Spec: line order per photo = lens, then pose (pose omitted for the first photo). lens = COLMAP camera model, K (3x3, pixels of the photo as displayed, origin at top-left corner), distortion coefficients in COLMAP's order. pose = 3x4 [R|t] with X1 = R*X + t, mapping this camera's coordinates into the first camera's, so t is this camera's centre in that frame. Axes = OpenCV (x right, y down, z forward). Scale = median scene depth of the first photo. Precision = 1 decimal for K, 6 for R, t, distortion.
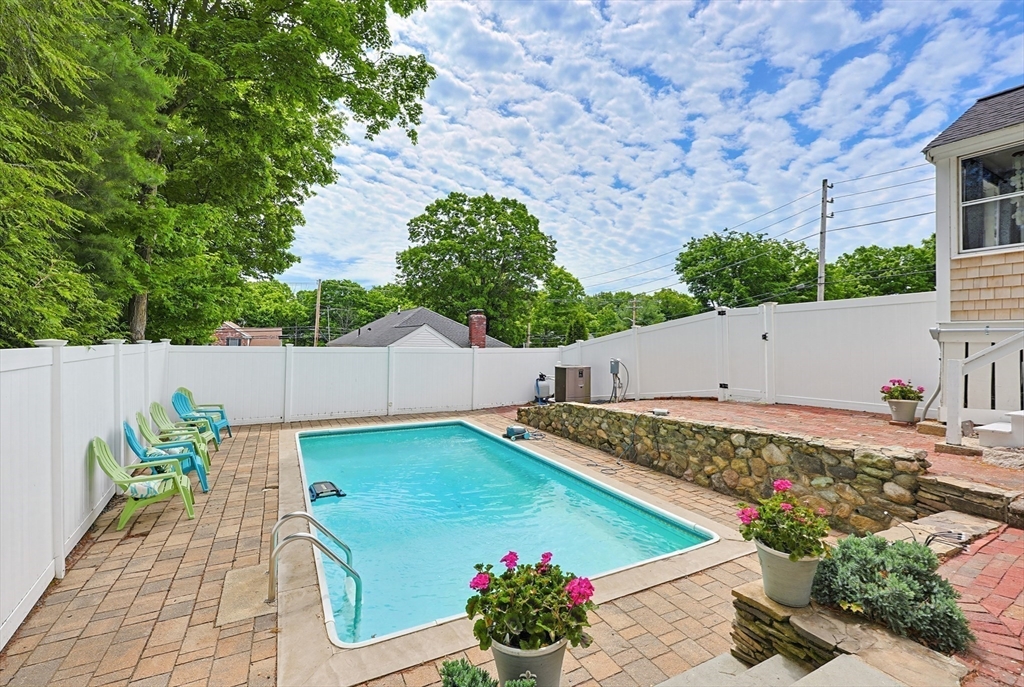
lens RADIAL K [[438.0, 0, 505.7], [0, 438.0, 342.5], [0, 0, 1]] dist [-0.001883, -0.000416]
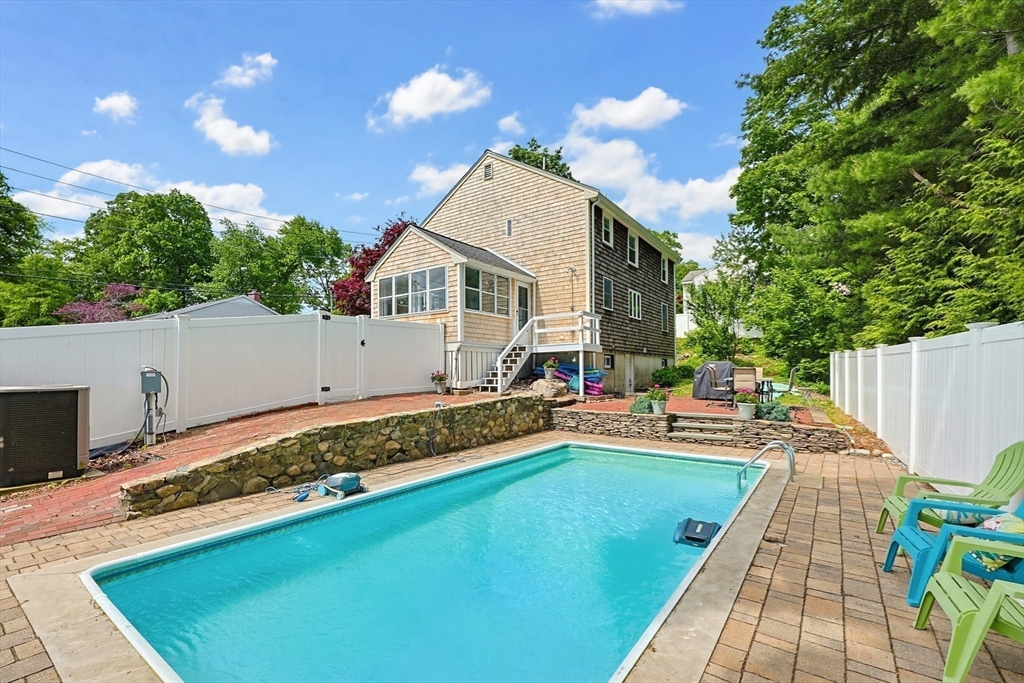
lens RADIAL K [[438.0, 0, 523.0], [0, 438.0, 365.7], [0, 0, 1]] dist [-0.001883, -0.000416]
pose [[-0.453742, 0.000391, 0.891133, -0.817215], [0.000744, 1.000000, -0.000059, 0.060959], [-0.891133, 0.000636, -0.453743, 1.404794]]
